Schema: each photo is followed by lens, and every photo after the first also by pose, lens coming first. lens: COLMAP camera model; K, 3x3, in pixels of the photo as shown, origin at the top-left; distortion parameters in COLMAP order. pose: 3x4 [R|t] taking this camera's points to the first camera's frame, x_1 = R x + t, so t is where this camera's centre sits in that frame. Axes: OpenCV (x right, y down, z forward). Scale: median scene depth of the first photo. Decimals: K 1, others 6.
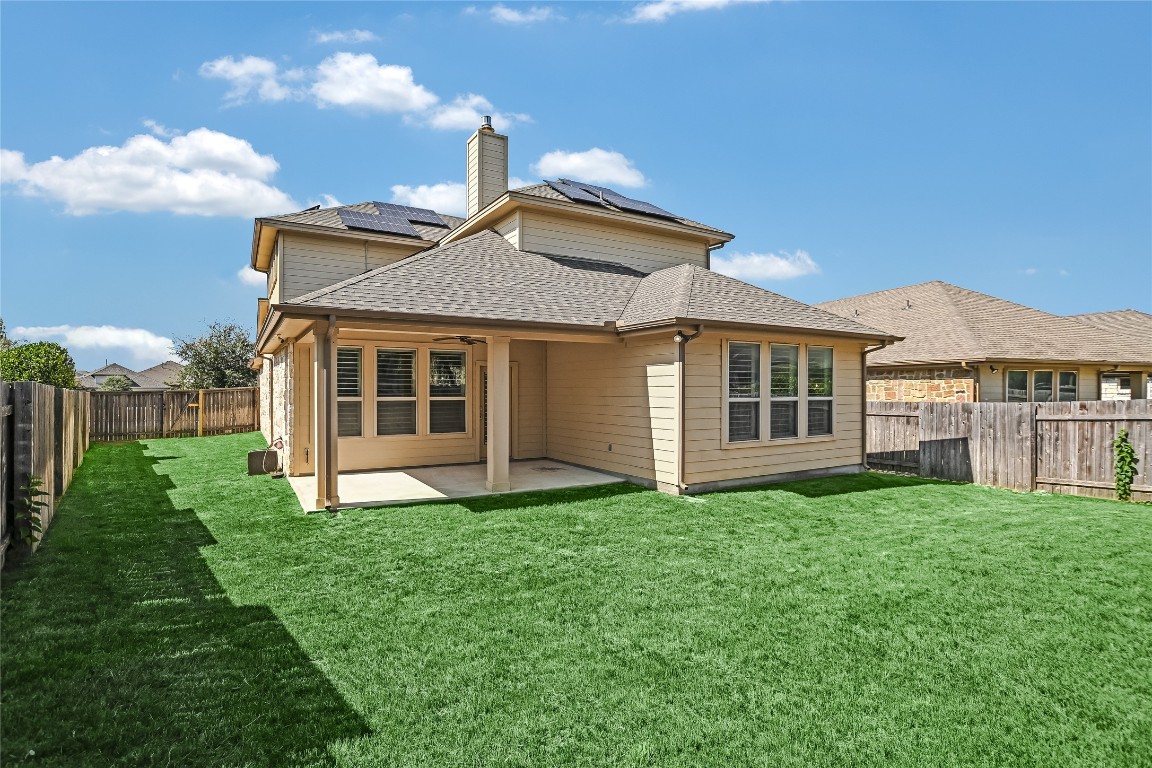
lens RADIAL K [[558.9, 0, 570.7], [0, 558.9, 390.9], [0, 0, 1]] dist [0.001421, -0.000529]
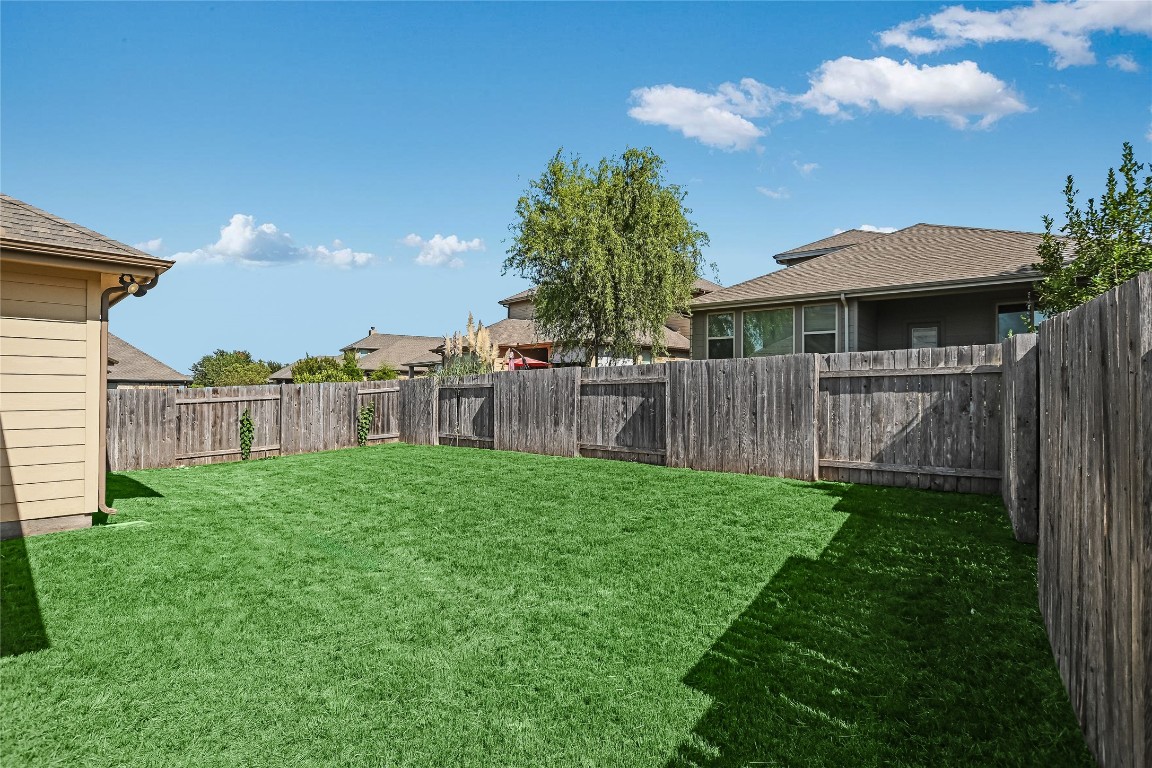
lens RADIAL K [[558.9, 0, 572.2], [0, 558.9, 385.4], [0, 0, 1]] dist [0.001421, -0.000529]
pose [[-0.263253, 0.010644, 0.964668, -0.491717], [-0.006374, 0.999898, -0.012772, 0.025718], [-0.964706, -0.009511, -0.263158, 0.564126]]
